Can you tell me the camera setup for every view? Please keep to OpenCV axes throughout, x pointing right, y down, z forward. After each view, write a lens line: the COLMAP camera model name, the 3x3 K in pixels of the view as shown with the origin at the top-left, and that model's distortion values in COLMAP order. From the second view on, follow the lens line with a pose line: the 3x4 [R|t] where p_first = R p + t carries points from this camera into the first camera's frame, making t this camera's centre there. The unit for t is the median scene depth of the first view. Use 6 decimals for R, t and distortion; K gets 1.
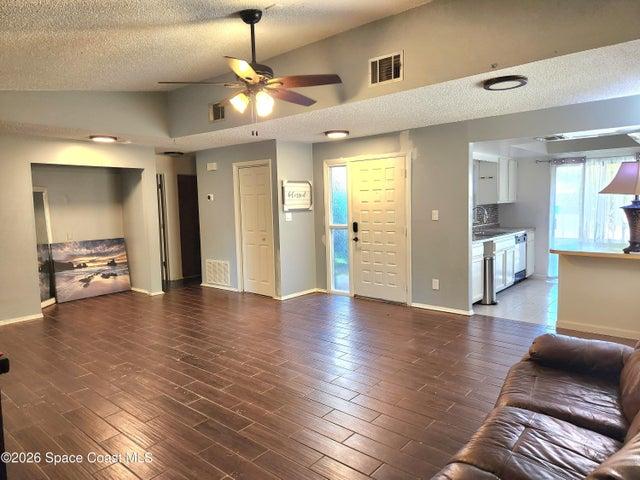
lens RADIAL K [[413.6, 0, 320.0], [0, 413.6, 240.0], [0, 0, 1]] dist [-0.002693, -0.001130]
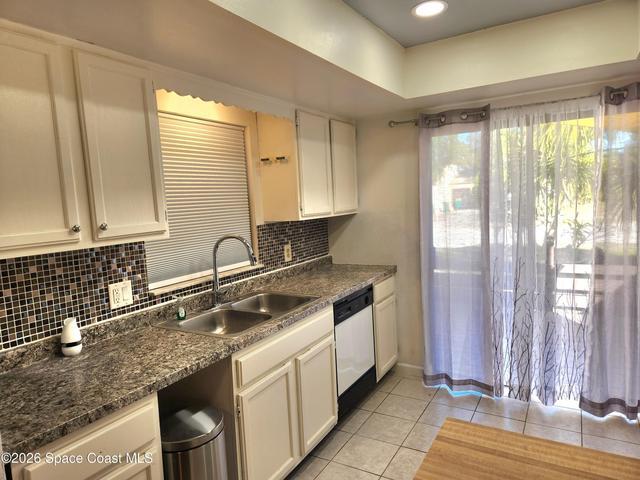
lens RADIAL K [[431.1, 0, 320.0], [0, 431.1, 240.0], [0, 0, 1]] dist [0.040496, -0.000169]
pose [[0.982078, -0.041826, 0.183776, 0.316751], [0.041214, 0.999125, 0.007148, -0.061151], [-0.183914, 0.000554, 0.982942, 0.487196]]
